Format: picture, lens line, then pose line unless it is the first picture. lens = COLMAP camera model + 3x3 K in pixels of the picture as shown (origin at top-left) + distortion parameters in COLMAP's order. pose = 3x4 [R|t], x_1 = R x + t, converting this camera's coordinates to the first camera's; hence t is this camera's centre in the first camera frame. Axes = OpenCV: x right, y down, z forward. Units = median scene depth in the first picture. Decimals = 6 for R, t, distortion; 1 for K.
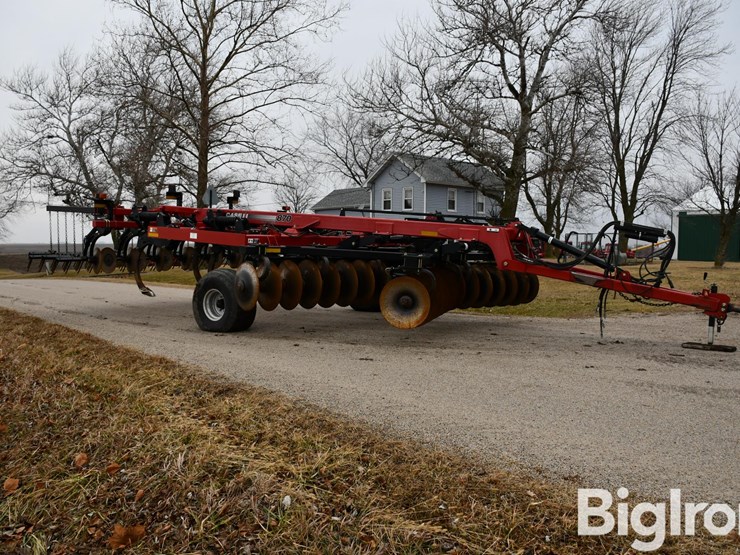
lens RADIAL K [[654.2, 0, 364.8], [0, 654.2, 282.8], [0, 0, 1]] dist [-0.140769, 0.088006]
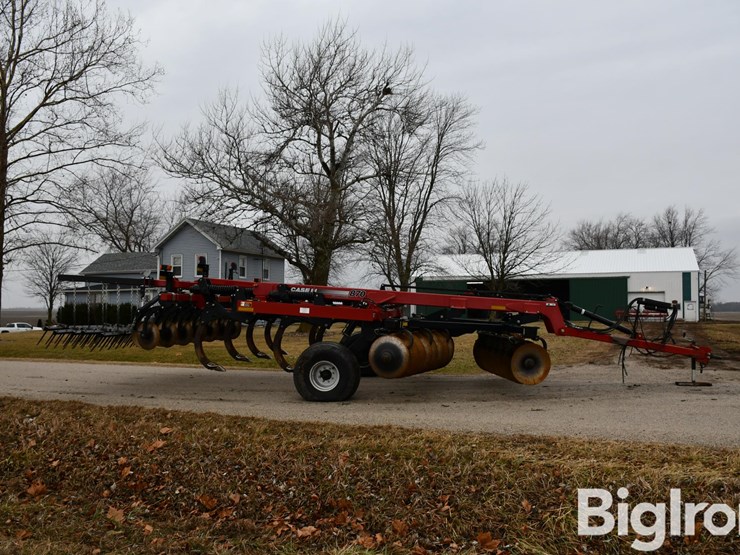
lens RADIAL K [[654.2, 0, 366.9], [0, 654.2, 284.7], [0, 0, 1]] dist [-0.140769, 0.088006]
pose [[0.900245, 0.008851, 0.435294, -0.173831], [0.032481, 0.995642, -0.087419, -0.005243], [-0.434171, 0.092837, 0.896034, 0.001732]]
